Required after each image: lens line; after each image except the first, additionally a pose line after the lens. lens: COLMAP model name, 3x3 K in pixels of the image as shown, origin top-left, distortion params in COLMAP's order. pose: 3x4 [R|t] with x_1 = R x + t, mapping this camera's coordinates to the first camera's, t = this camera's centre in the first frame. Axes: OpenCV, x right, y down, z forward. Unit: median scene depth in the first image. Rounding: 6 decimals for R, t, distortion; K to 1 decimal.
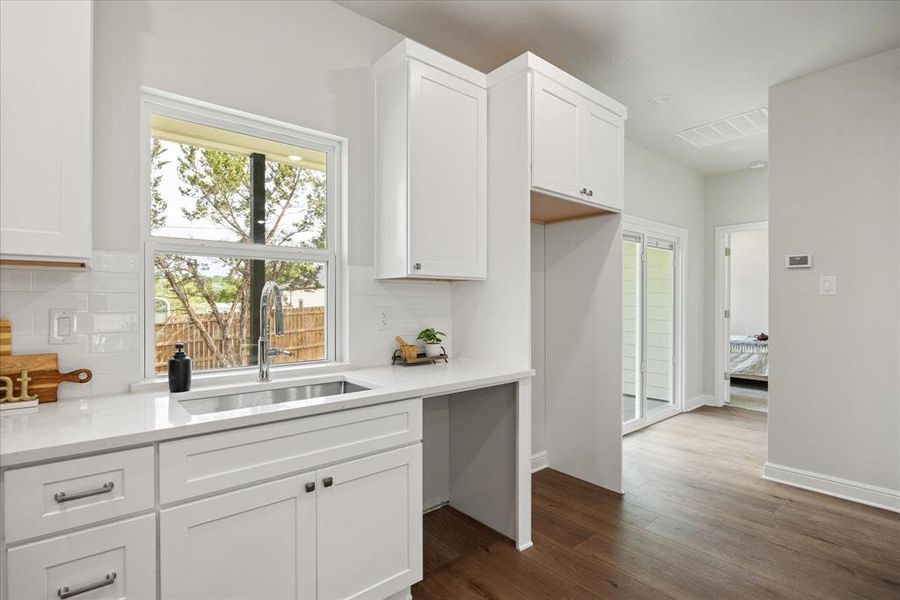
lens RADIAL K [[433.4, 0, 448.4], [0, 433.4, 301.9], [0, 0, 1]] dist [-0.016562, 0.001287]
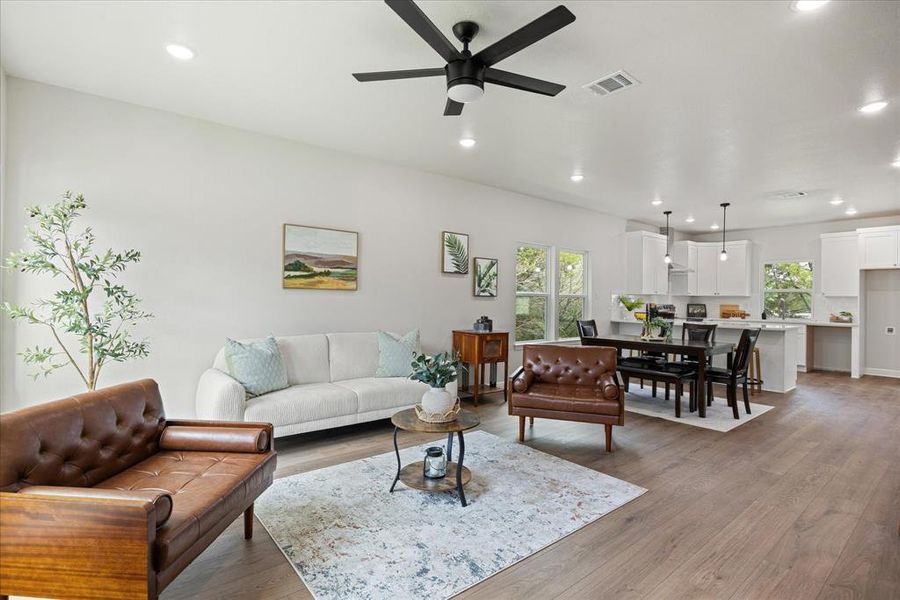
lens RADIAL K [[433.4, 0, 439.8], [0, 433.4, 300.2], [0, 0, 1]] dist [-0.016562, 0.001287]
pose [[-0.025497, 0.003100, -0.999670, 4.409475], [-0.011976, 0.999922, 0.003406, 0.001188], [0.999603, 0.012059, -0.025457, -2.640996]]
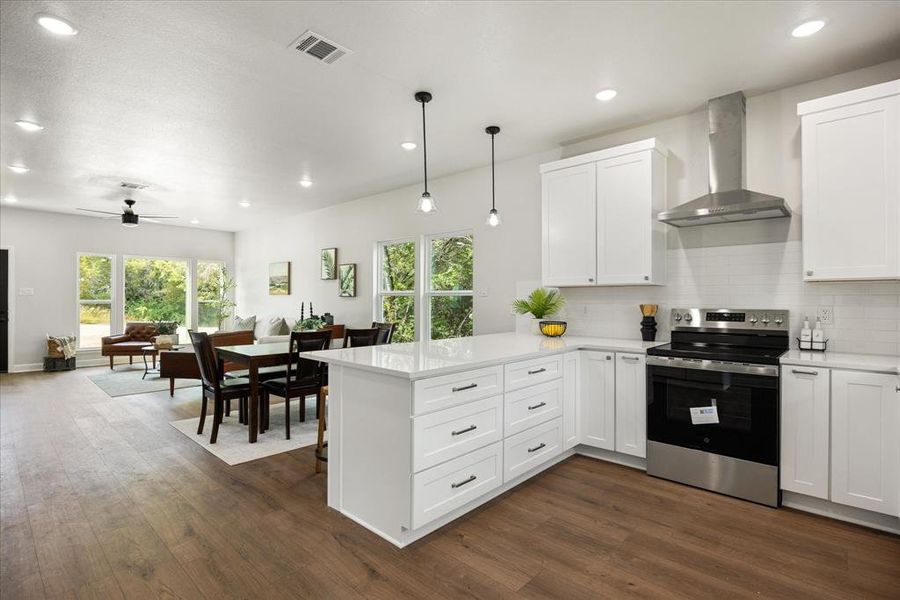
lens RADIAL K [[433.4, 0, 447.1], [0, 433.4, 299.7], [0, 0, 1]] dist [-0.016562, 0.001287]
pose [[-0.991643, -0.003414, -0.128964, 0.760953], [-0.003529, 0.999994, 0.000663, 0.000977], [0.128961, 0.001113, -0.991649, 1.507761]]
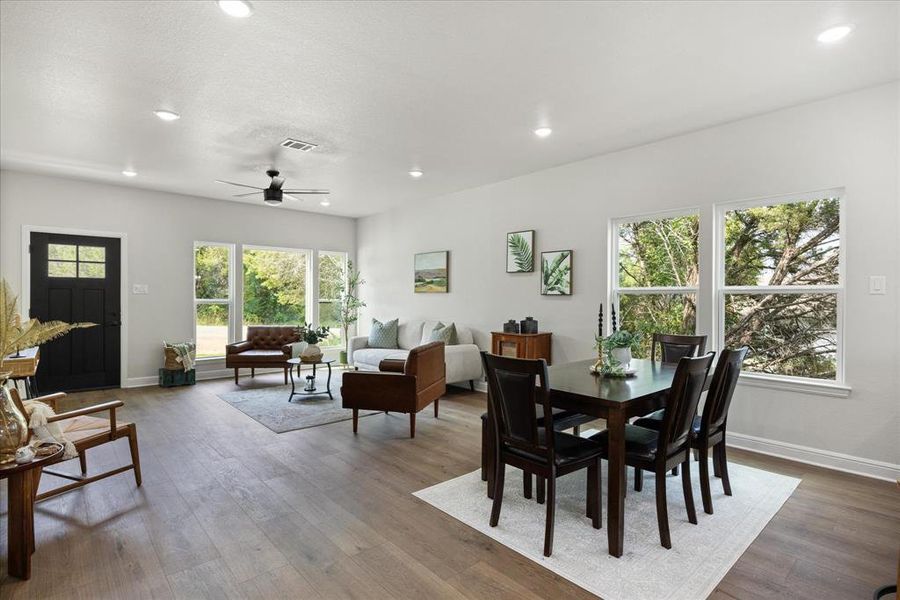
lens RADIAL K [[440.0, 0, 450.3], [0, 440.0, 300.0], [0, 0, 1]] dist [-0.016213, 0.001056]
pose [[-0.999133, -0.003513, -0.041492, 1.949945], [-0.003675, 0.999986, 0.003814, 0.003955], [0.041478, 0.003963, -0.999132, 0.454769]]
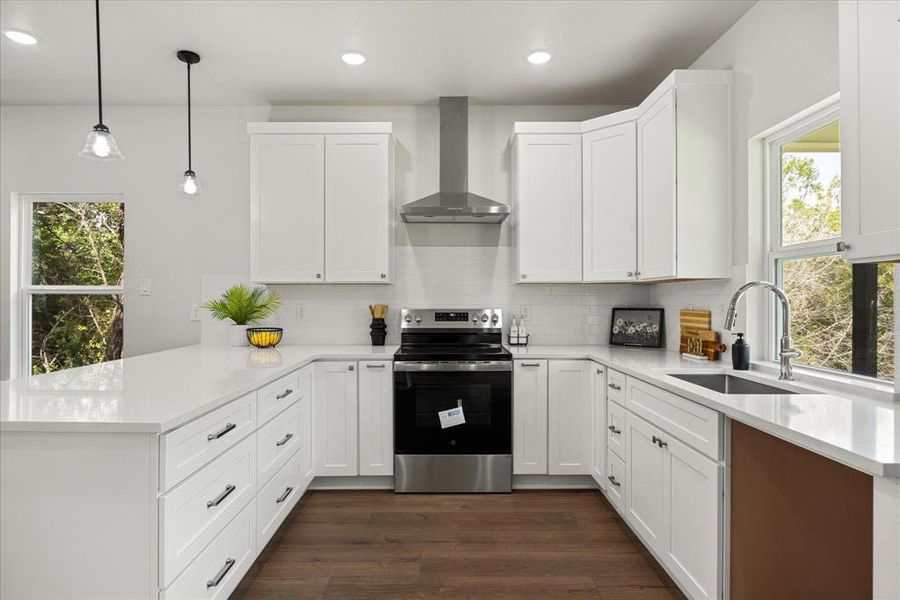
lens RADIAL K [[506.5, 0, 446.7], [0, 506.5, 301.6], [0, 0, 1]] dist [-0.015448, -0.000208]
pose [[-0.636062, -0.000289, -0.771638, 1.038347], [-0.001690, 0.999998, 0.001019, 0.003796], [0.771636, 0.001952, -0.636061, 1.205548]]
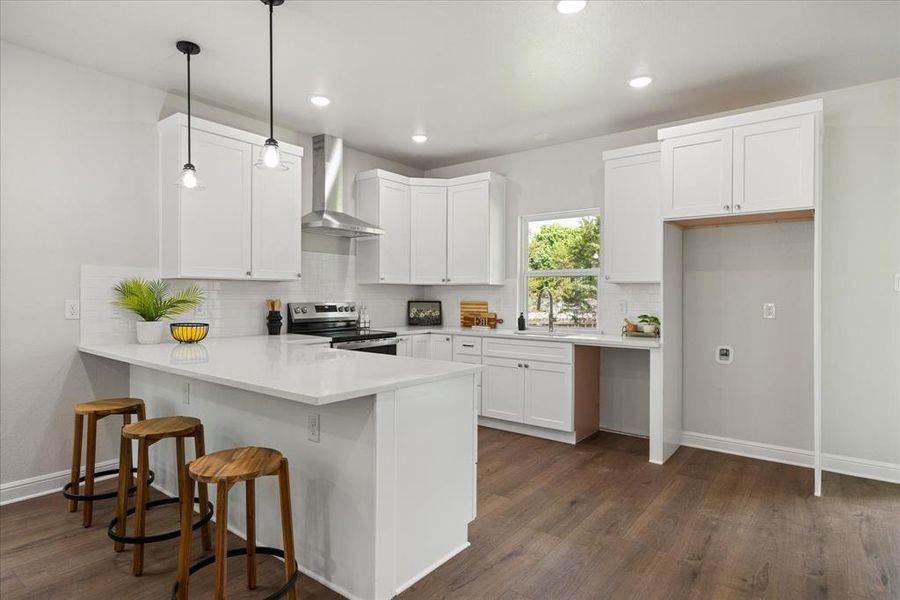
lens RADIAL K [[487.6, 0, 441.4], [0, 487.6, 299.2], [0, 0, 1]] dist [-0.010659, 0.003707]
pose [[0.204250, 0.008116, -0.978885, 2.065265], [-0.005743, 0.999958, 0.007092, -0.002312], [0.978902, 0.004173, 0.204288, -0.085289]]
